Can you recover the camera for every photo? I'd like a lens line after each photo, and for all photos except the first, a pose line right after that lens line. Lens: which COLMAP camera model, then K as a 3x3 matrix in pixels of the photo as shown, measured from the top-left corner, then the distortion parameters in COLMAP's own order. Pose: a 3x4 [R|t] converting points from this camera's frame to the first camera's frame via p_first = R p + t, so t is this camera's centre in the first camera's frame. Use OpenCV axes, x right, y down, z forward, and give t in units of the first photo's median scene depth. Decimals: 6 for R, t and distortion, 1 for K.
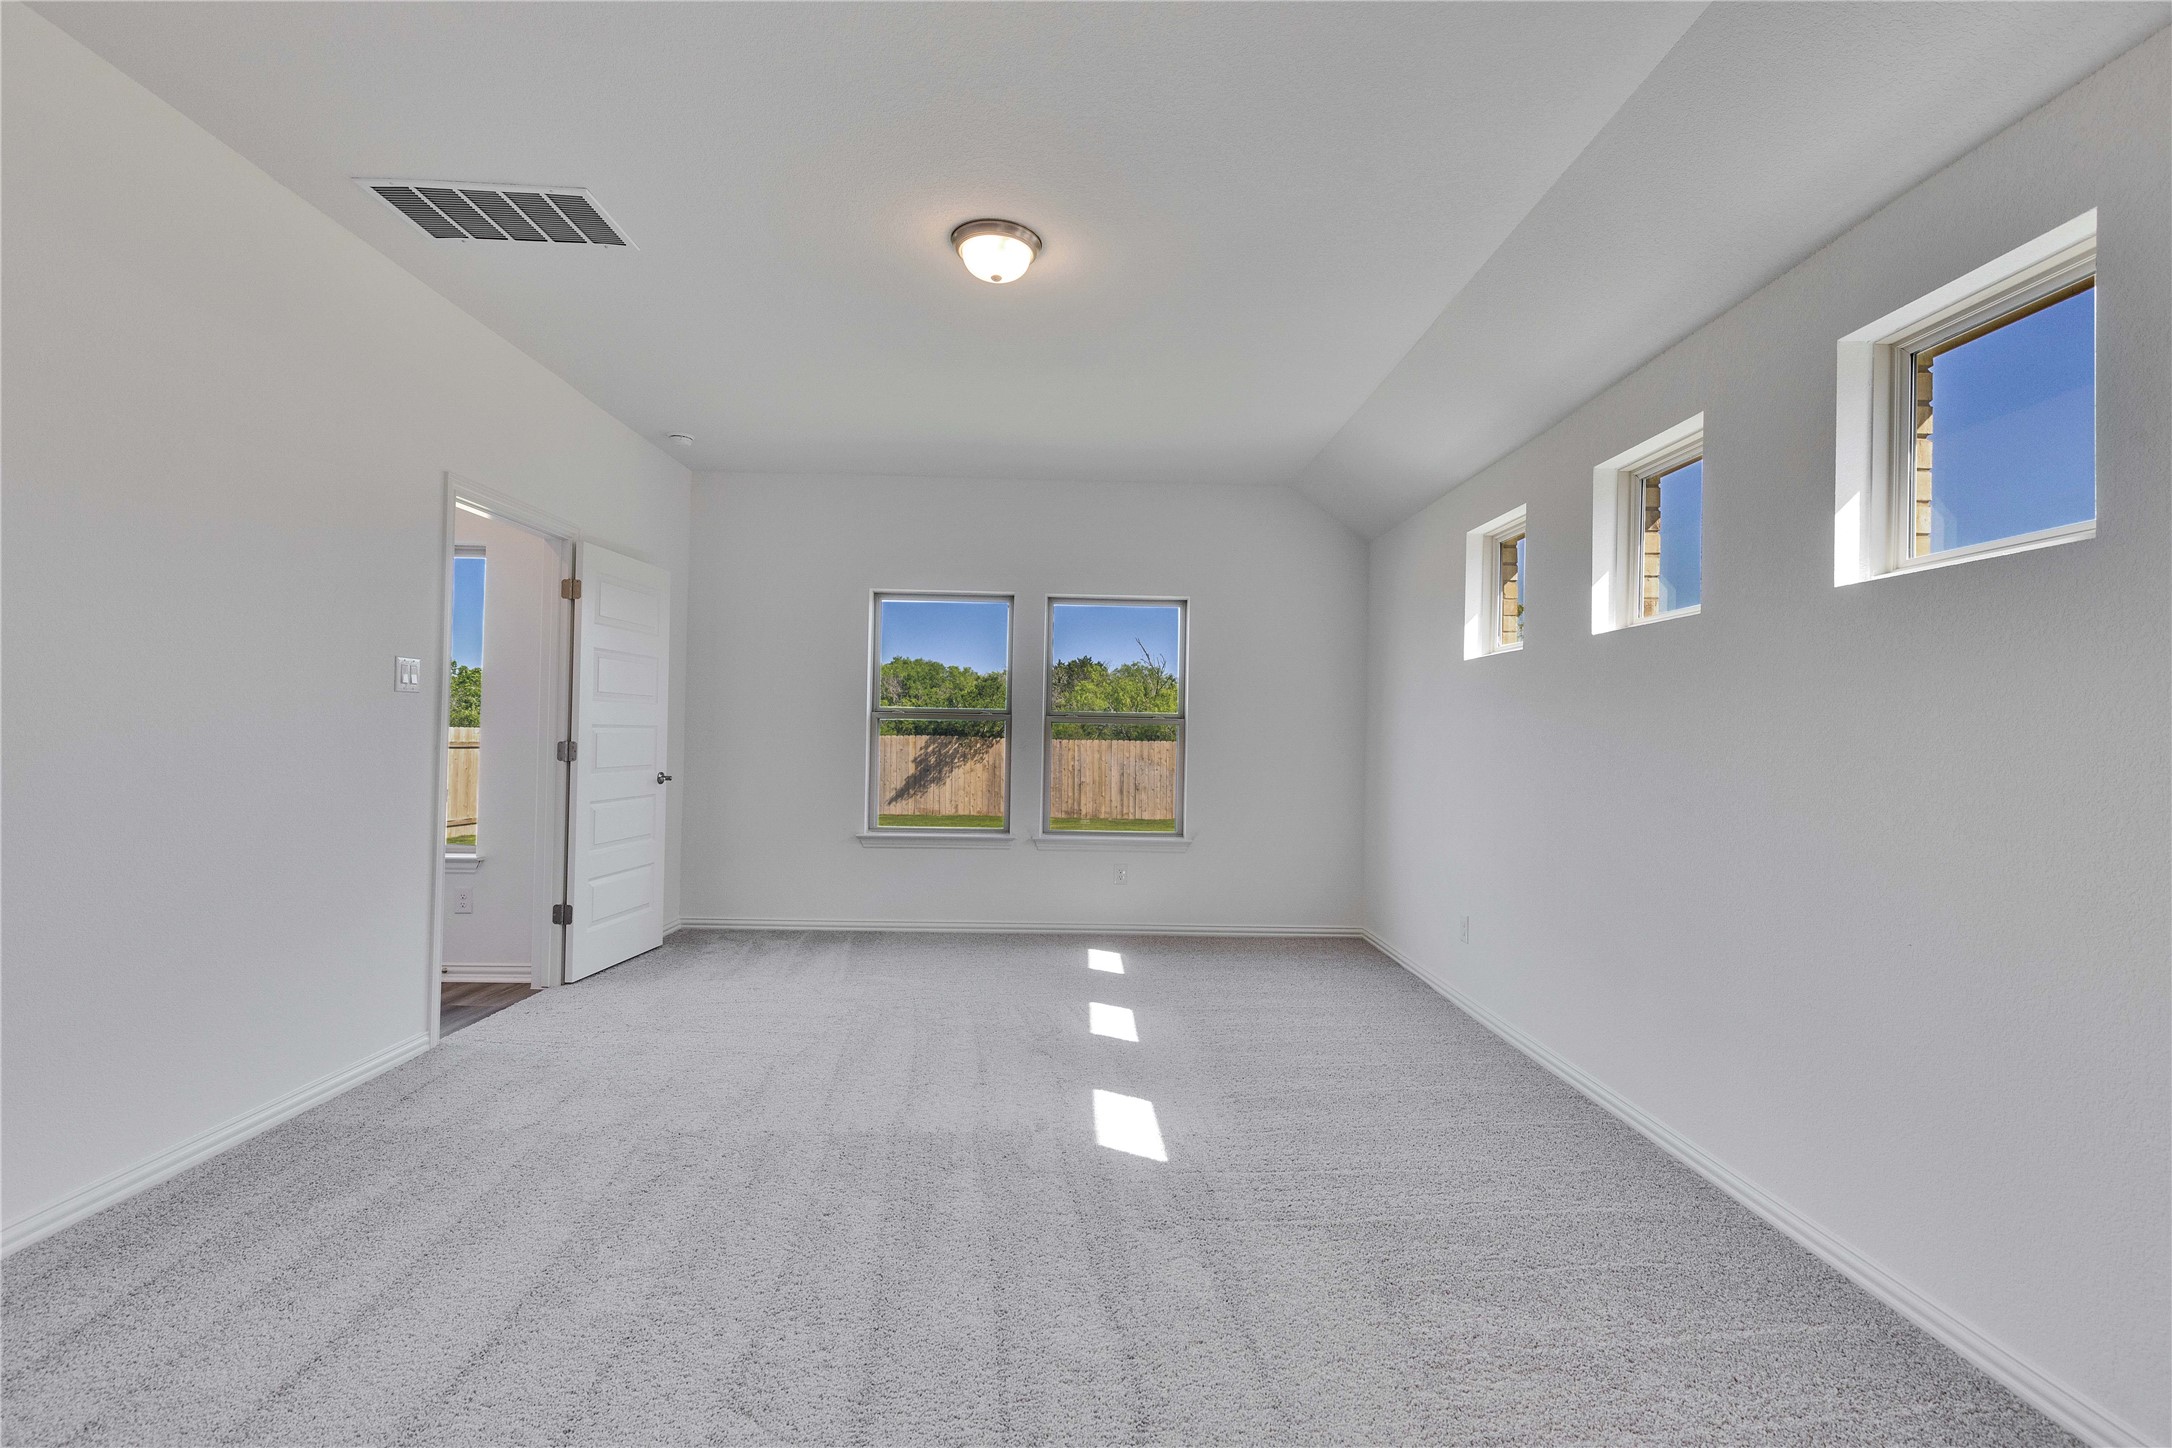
lens RADIAL K [[962.5, 0, 1075.9], [0, 962.5, 687.1], [0, 0, 1]] dist [0.010809, 0.000081]
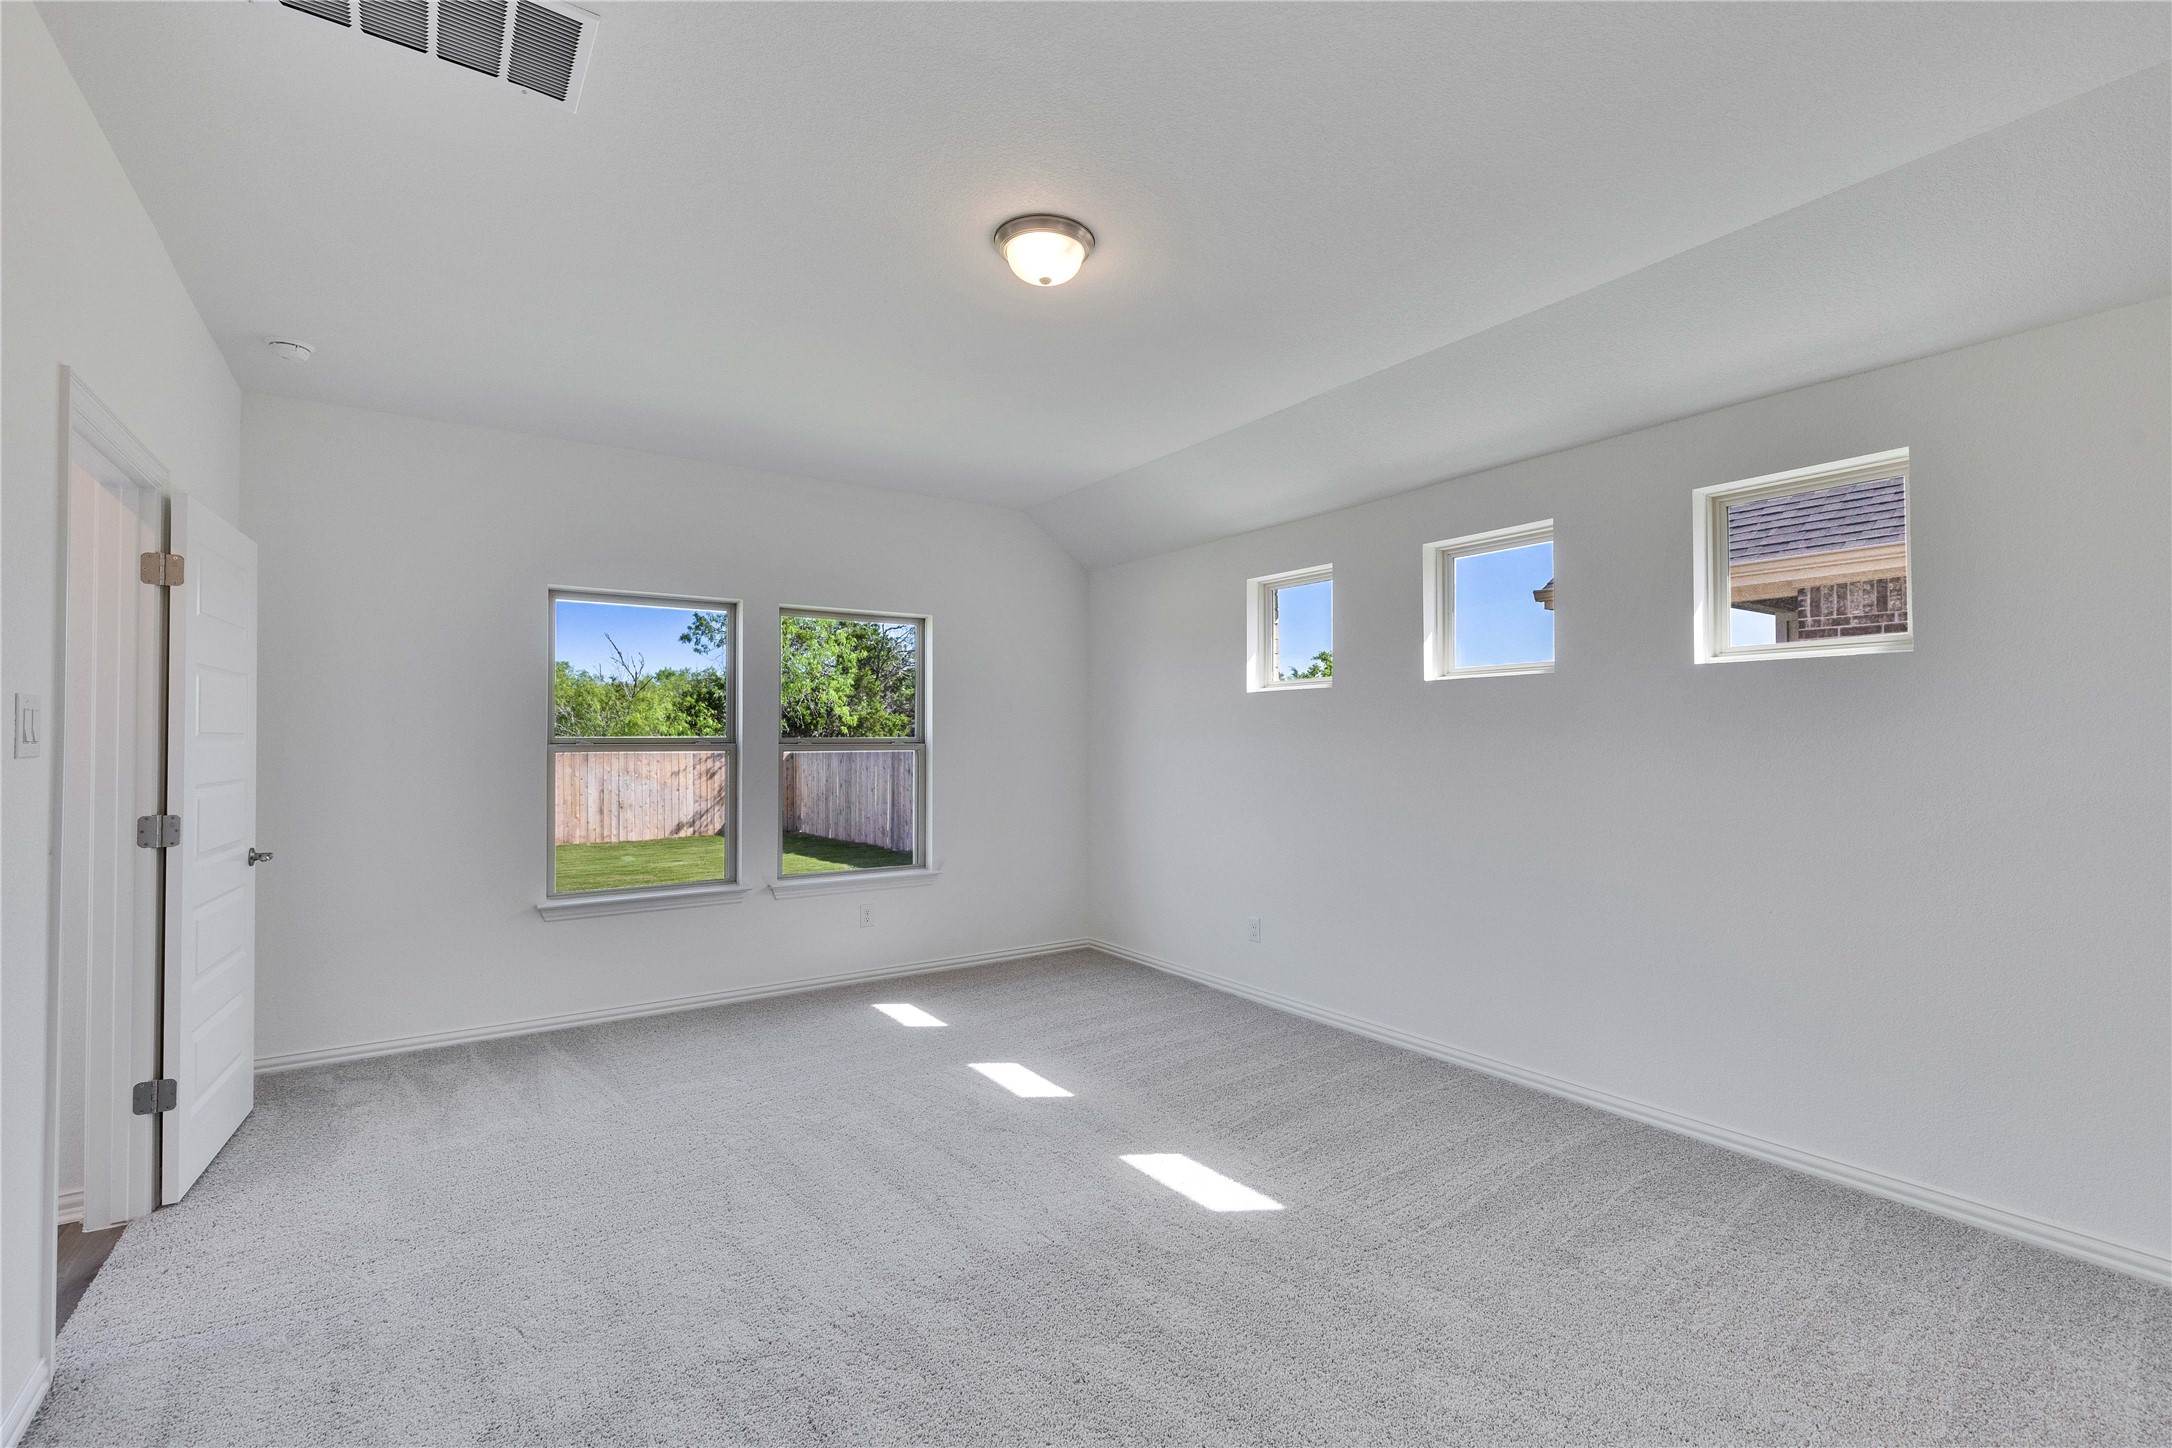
lens RADIAL K [[972.3, 0, 1082.3], [0, 972.3, 689.3], [0, 0, 1]] dist [0.005684, 0.000253]
pose [[0.835234, 0.006521, 0.549857, -0.372709], [-0.008555, 0.999963, 0.001135, -0.029955], [-0.549829, -0.005652, 0.835258, 0.148968]]
